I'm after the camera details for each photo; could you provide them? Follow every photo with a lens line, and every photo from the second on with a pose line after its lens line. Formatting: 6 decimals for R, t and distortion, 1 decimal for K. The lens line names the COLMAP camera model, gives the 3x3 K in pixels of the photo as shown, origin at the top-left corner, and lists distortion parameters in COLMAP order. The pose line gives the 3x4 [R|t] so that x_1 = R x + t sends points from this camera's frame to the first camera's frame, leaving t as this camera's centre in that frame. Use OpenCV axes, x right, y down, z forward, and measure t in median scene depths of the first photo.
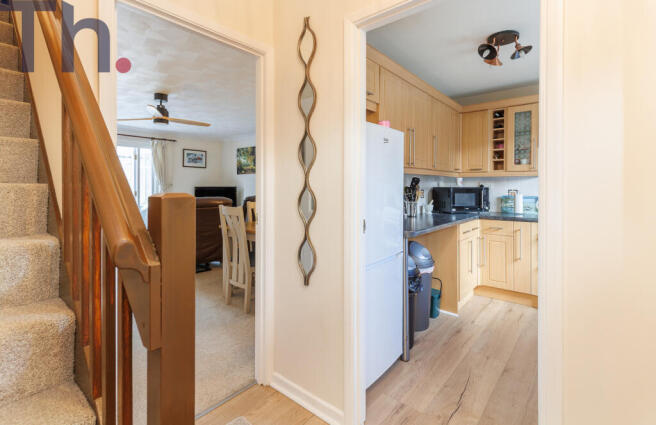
lens RADIAL K [[304.6, 0, 330.7], [0, 304.6, 188.3], [0, 0, 1]] dist [0.001257, 0.000089]
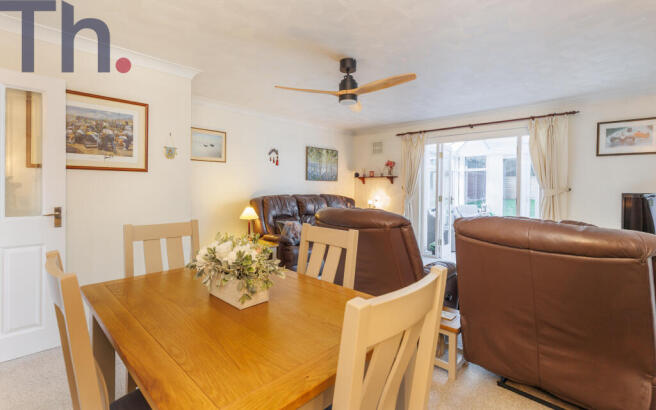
lens RADIAL K [[295.0, 0, 329.5], [0, 295.0, 190.3], [0, 0, 1]] dist [-0.002241, -0.000545]
pose [[-0.044161, 0.007947, -0.998993, 0.059537], [-0.011413, 0.999899, 0.008458, -0.008363], [0.998959, 0.011775, -0.044066, 0.540287]]
